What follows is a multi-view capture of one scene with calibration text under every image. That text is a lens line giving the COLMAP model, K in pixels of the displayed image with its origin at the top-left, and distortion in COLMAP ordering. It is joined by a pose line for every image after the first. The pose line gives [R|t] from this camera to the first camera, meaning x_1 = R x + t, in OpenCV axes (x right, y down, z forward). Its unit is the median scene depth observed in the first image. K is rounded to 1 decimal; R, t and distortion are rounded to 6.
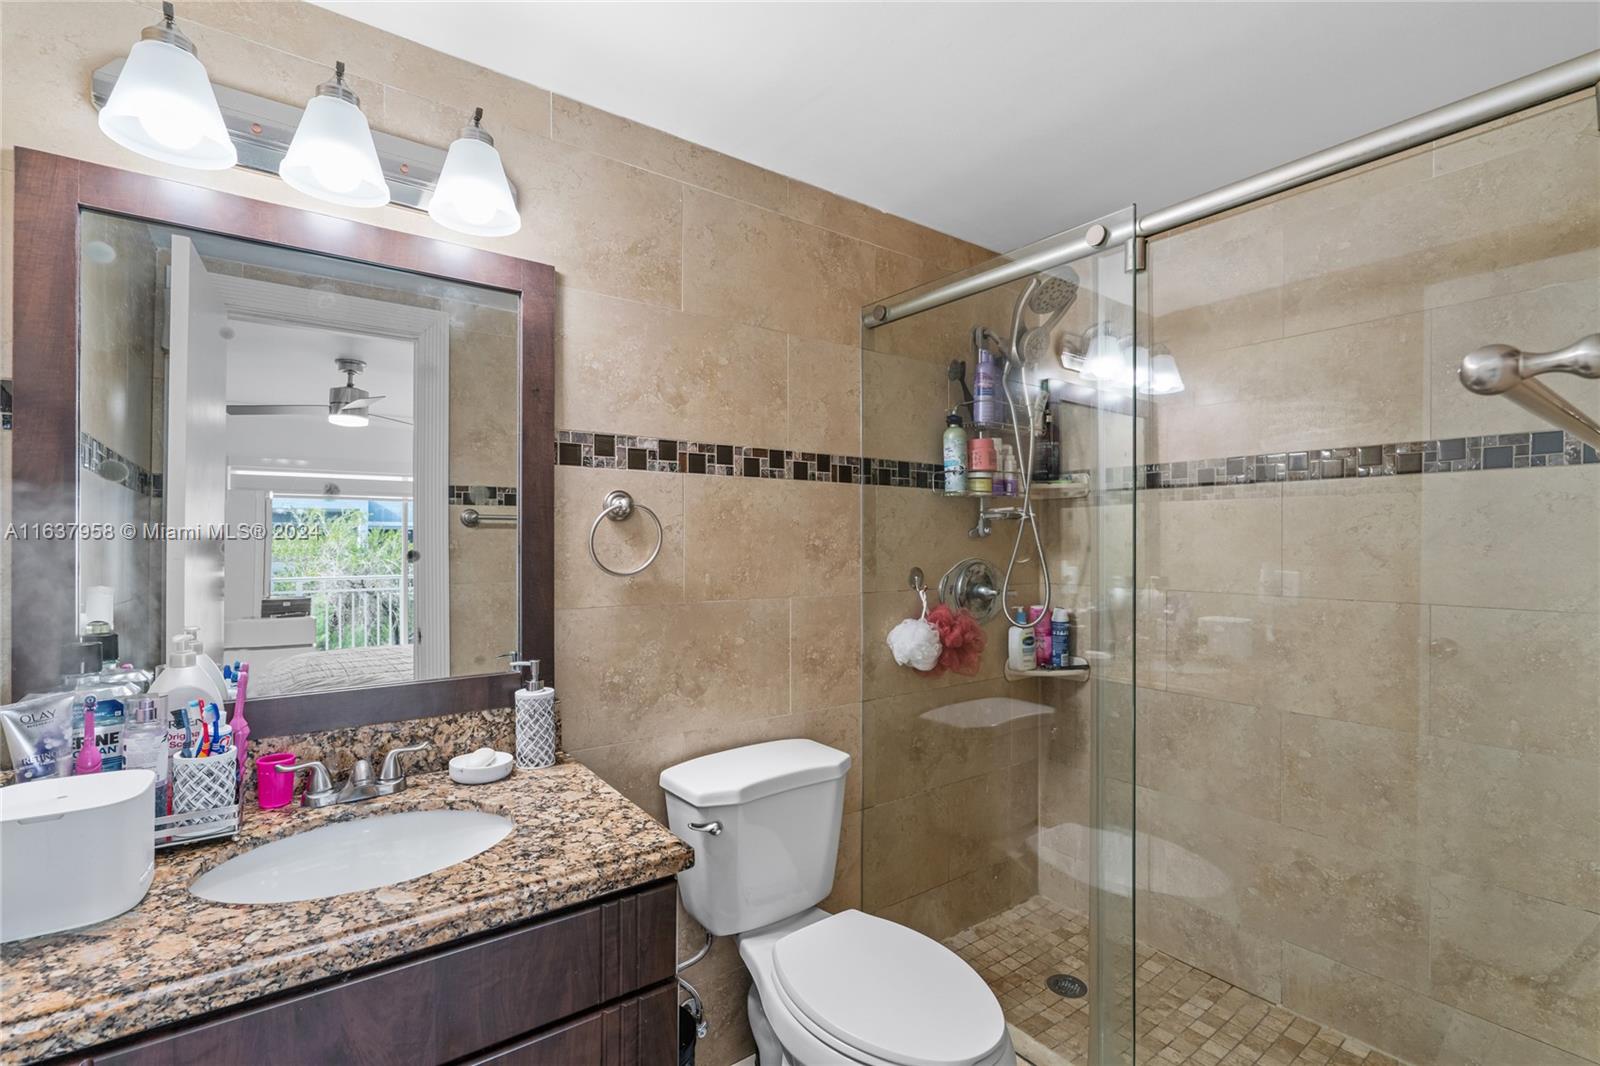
lens RADIAL K [[731.3, 0, 789.5], [0, 731.3, 533.9], [0, 0, 1]] dist [-0.007653, 0.004039]
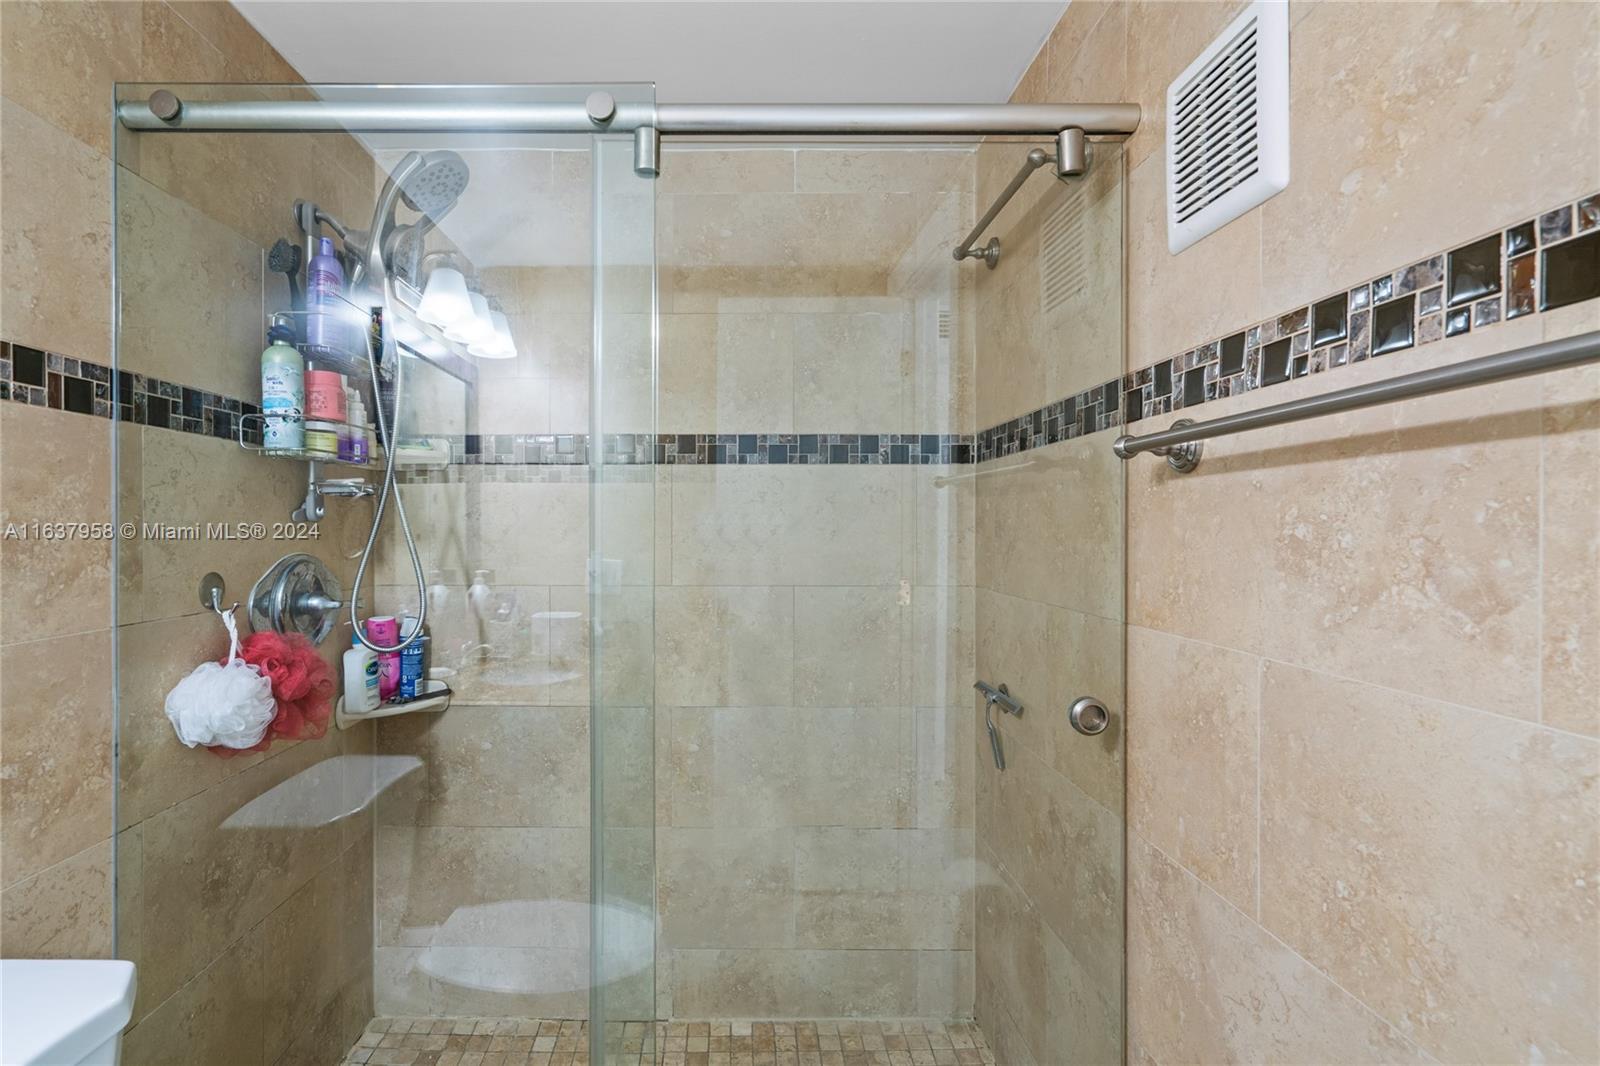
lens RADIAL K [[807.1, 0, 799.1], [0, 807.1, 521.5], [0, 0, 1]] dist [-0.007016, 0.004247]
pose [[0.589830, 0.004690, 0.807514, -0.073590], [-0.006658, 0.999977, -0.000944, 0.002222], [-0.807500, -0.004820, 0.589848, 0.250320]]
